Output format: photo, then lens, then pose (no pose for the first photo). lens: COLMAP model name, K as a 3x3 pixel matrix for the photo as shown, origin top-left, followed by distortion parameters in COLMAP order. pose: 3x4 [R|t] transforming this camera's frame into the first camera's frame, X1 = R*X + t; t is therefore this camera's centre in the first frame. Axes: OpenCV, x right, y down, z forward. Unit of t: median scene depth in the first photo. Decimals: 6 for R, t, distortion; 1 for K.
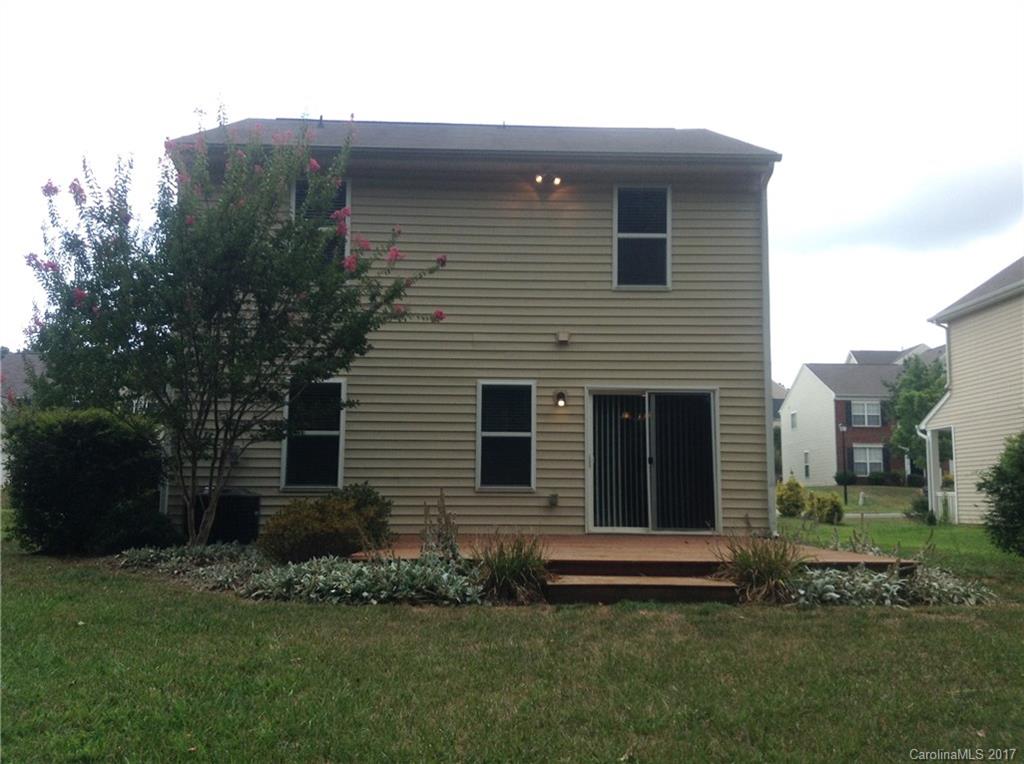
lens RADIAL K [[927.0, 0, 506.4], [0, 927.0, 390.7], [0, 0, 1]] dist [0.245097, -0.524042]
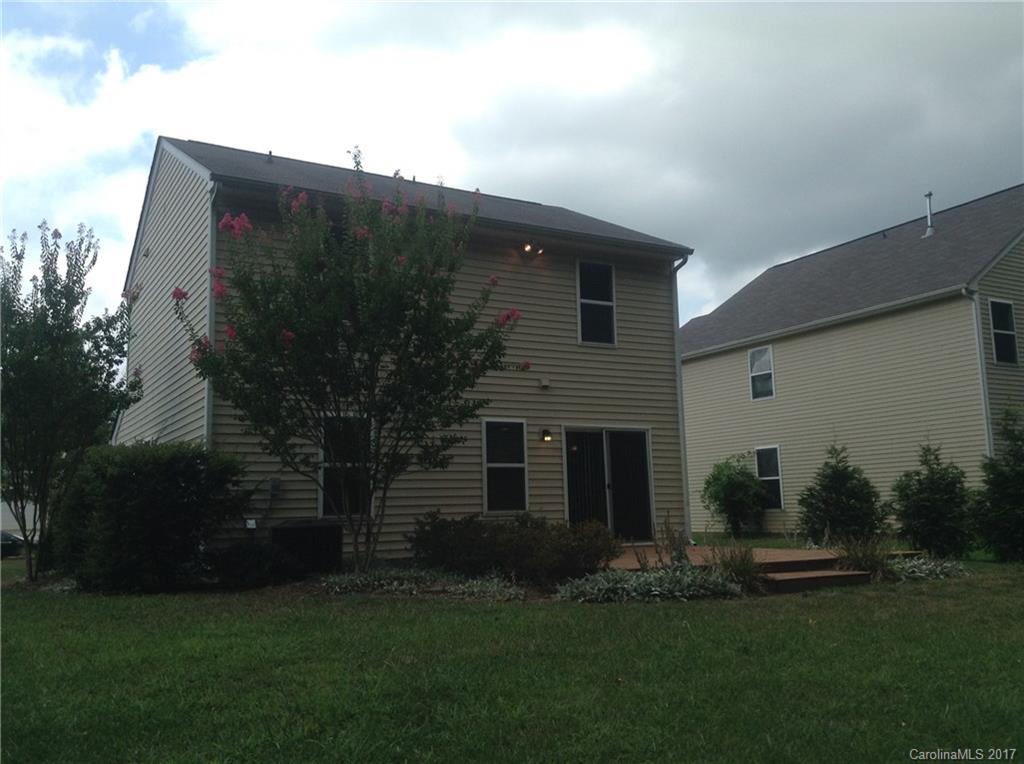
lens RADIAL K [[927.0, 0, 506.4], [0, 927.0, 390.7], [0, 0, 1]] dist [0.245097, -0.524042]
pose [[0.886171, 0.033131, 0.462173, -0.529227], [-0.020071, 0.999249, -0.033149, -0.007235], [-0.462924, 0.020099, 0.886170, -0.022864]]
